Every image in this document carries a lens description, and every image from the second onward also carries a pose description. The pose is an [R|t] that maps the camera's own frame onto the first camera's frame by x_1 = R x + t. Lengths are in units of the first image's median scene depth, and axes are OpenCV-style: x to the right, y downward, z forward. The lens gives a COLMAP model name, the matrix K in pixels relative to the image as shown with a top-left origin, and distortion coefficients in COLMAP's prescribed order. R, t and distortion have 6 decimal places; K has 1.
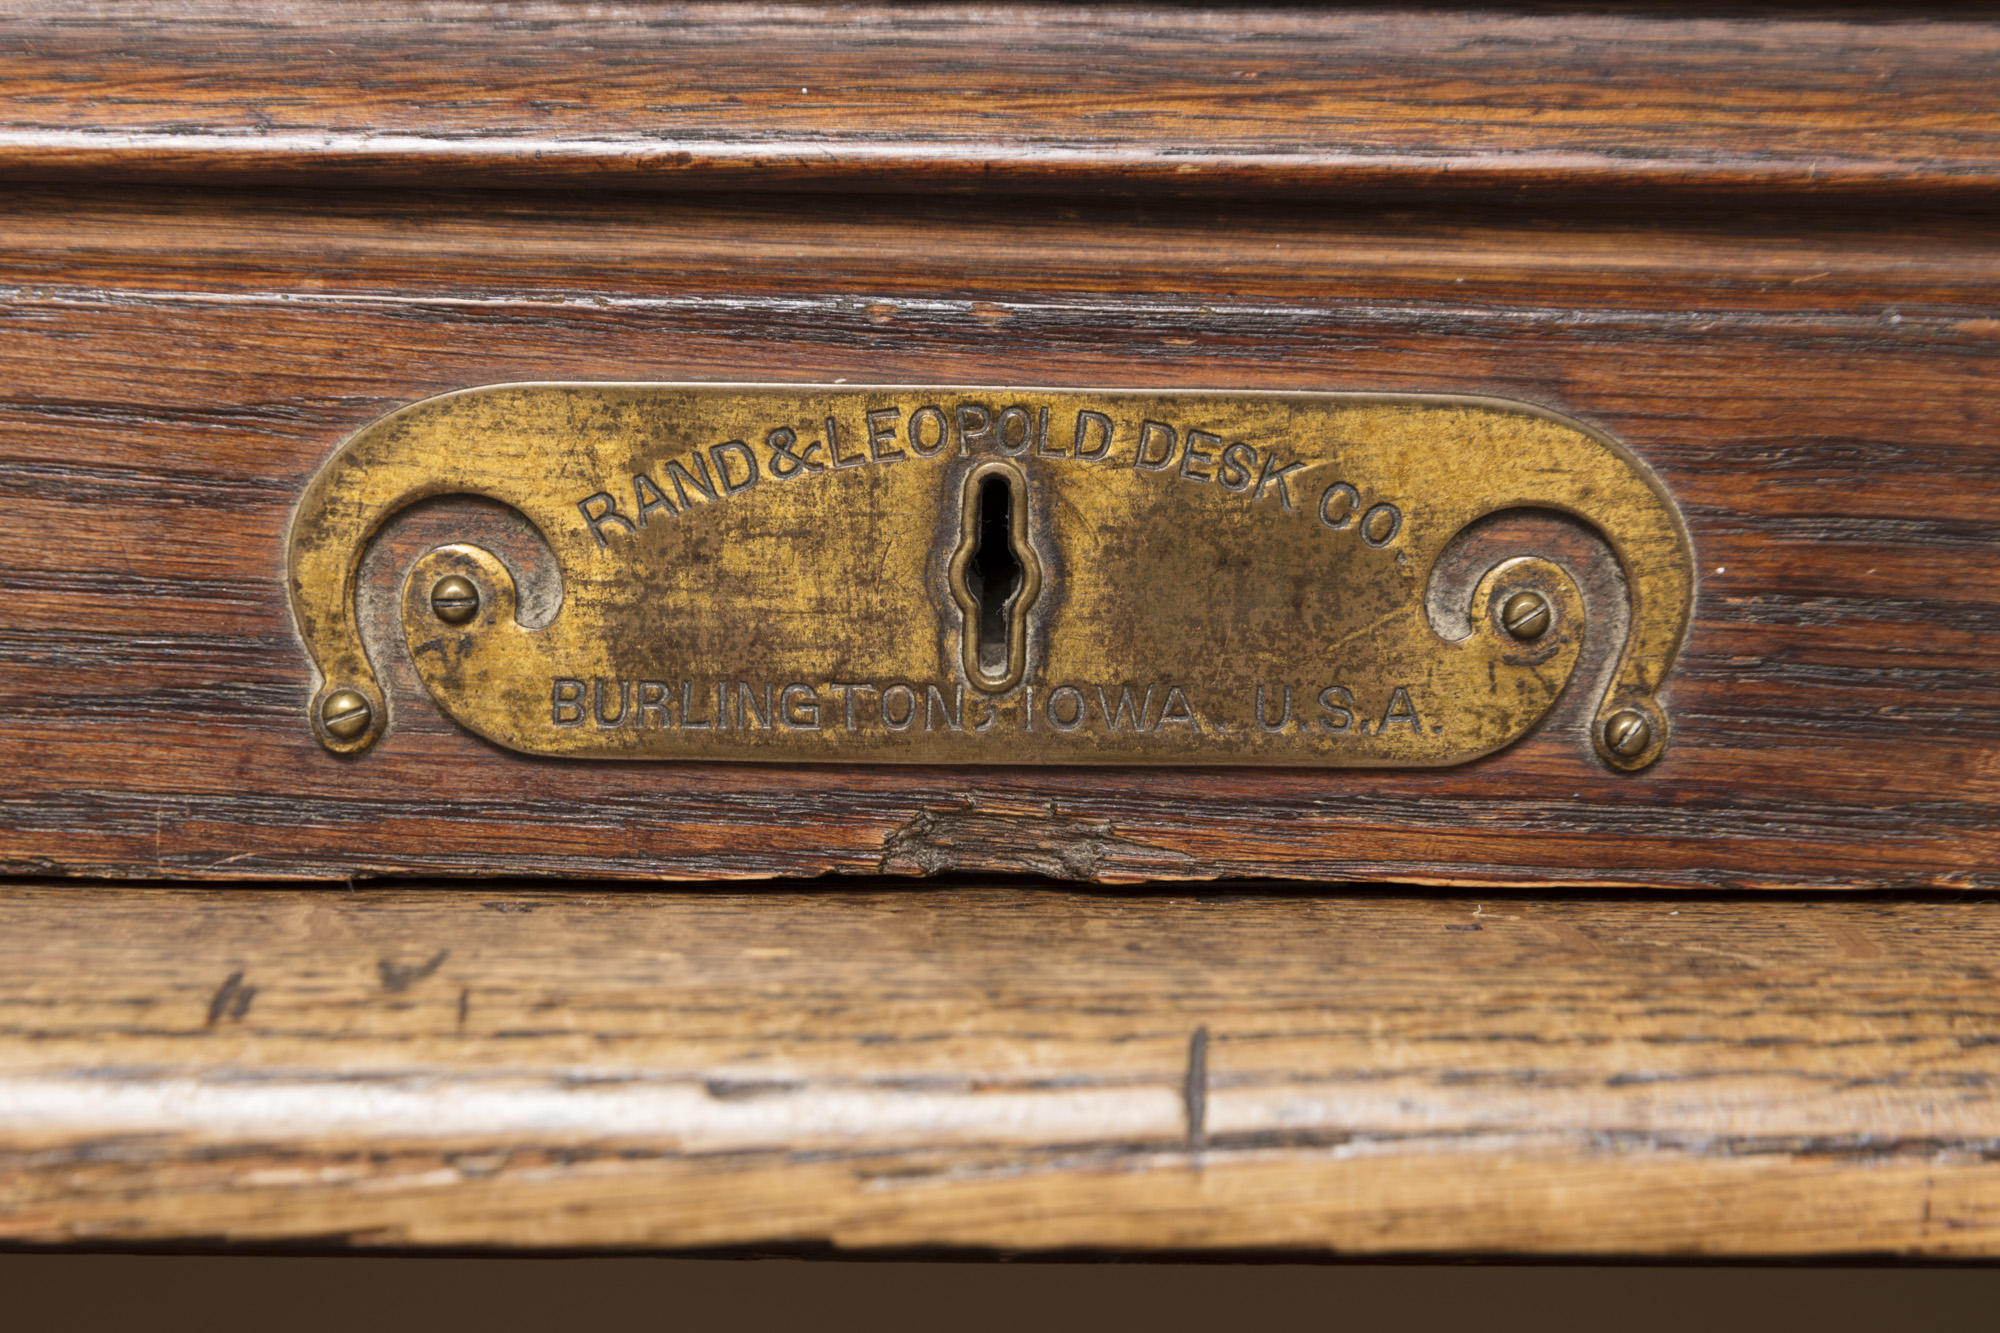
lens RADIAL K [[5082.1, 0, 997.8], [0, 5082.1, 590.5], [0, 0, 1]] dist [-0.020319, 0.071996]
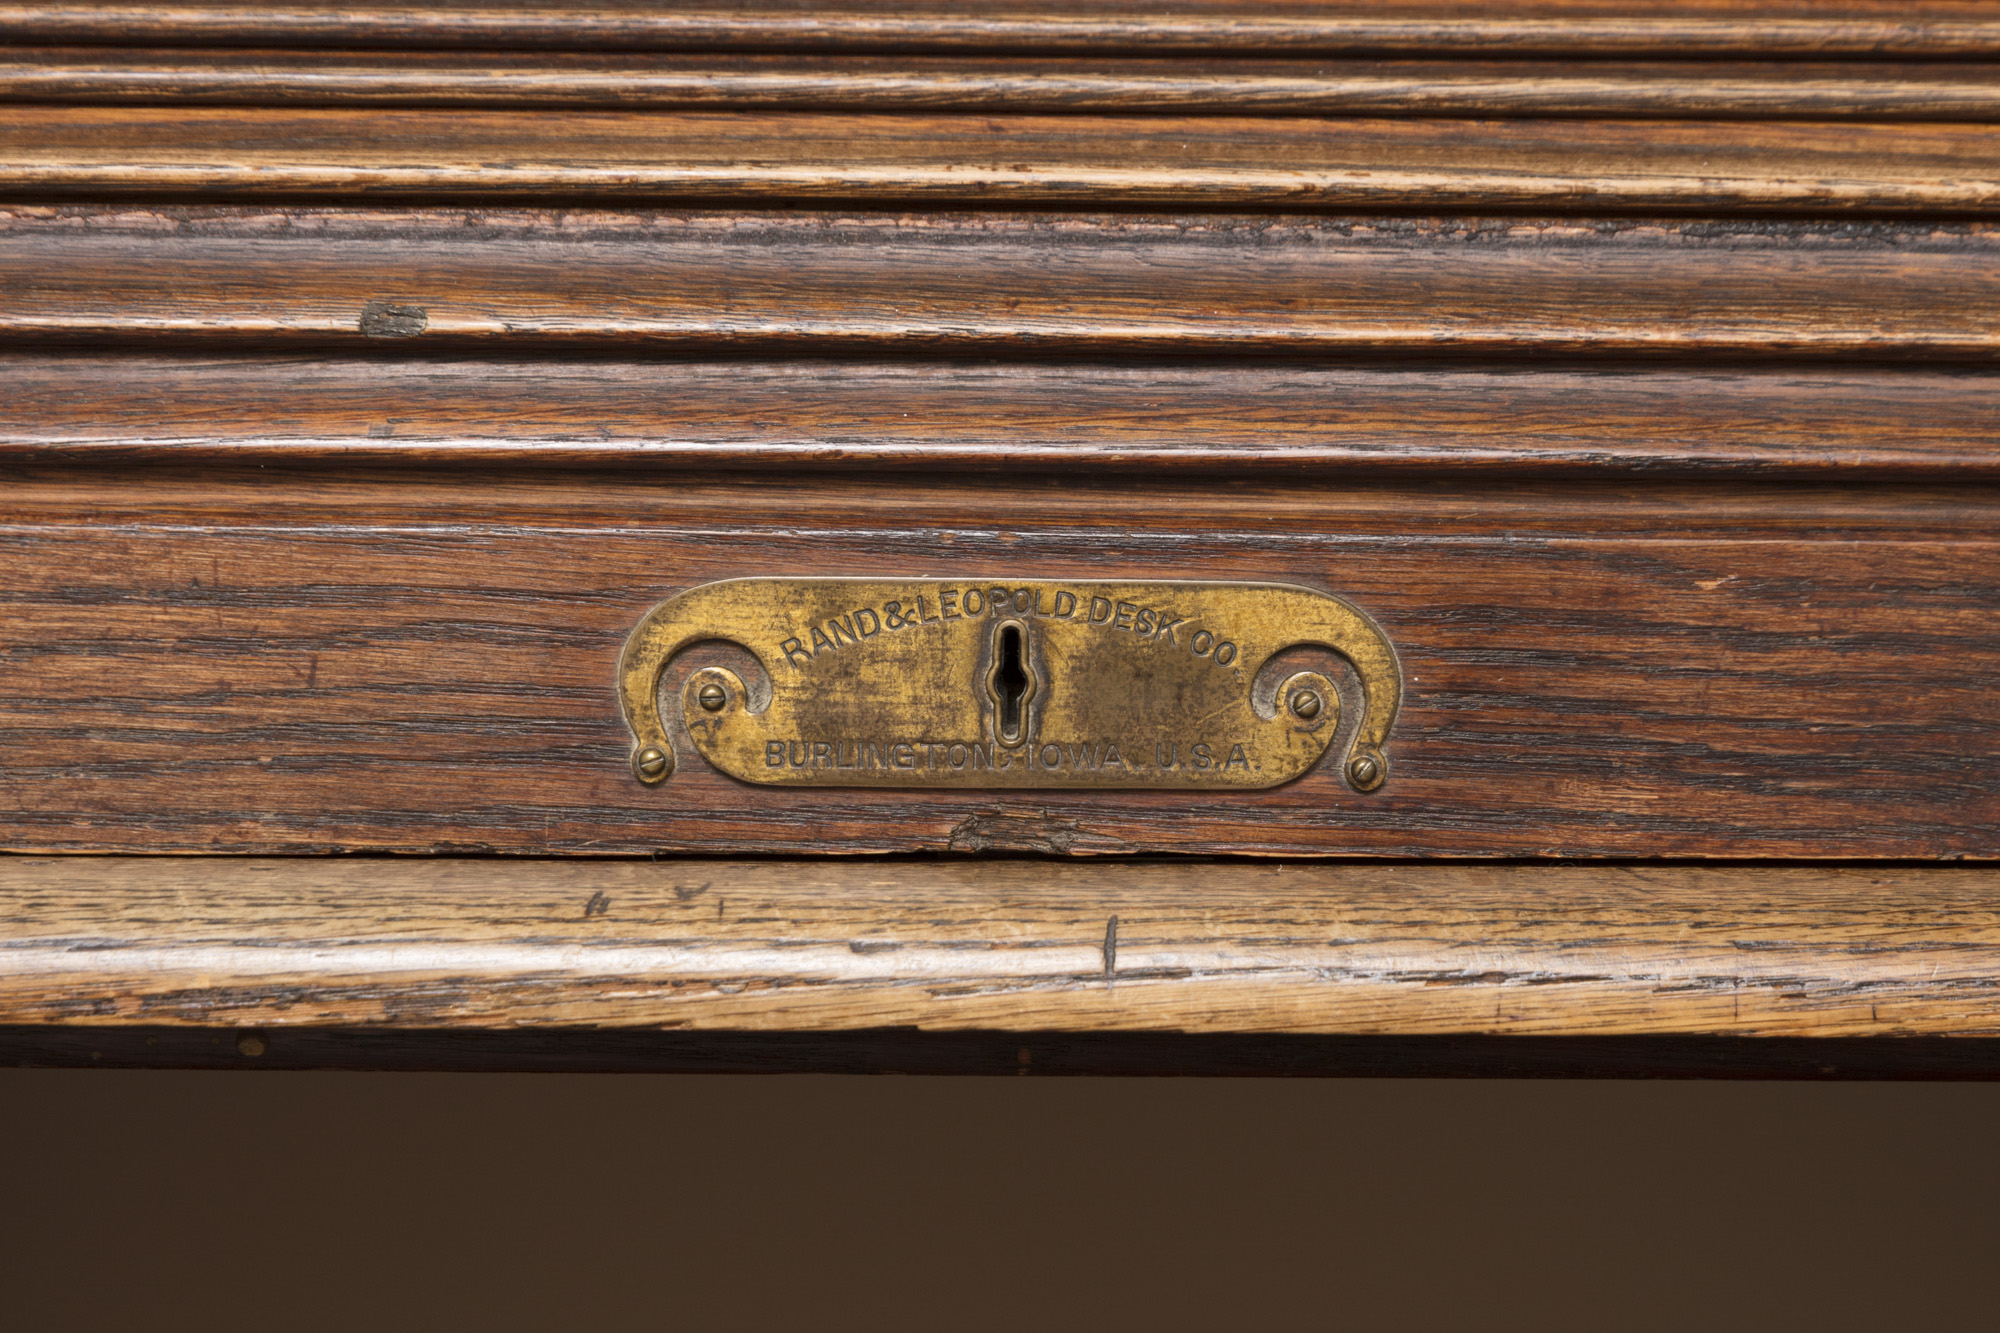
lens RADIAL K [[6306.2, 0, 1137.0], [0, 6306.2, 665.9], [0, 0, 1]] dist [0.131823, -0.339234]
pose [[0.999830, -0.004303, -0.017908, 0.084221], [0.003602, 0.999234, -0.038969, 0.078419], [0.018062, 0.038898, 0.999080, -1.237084]]
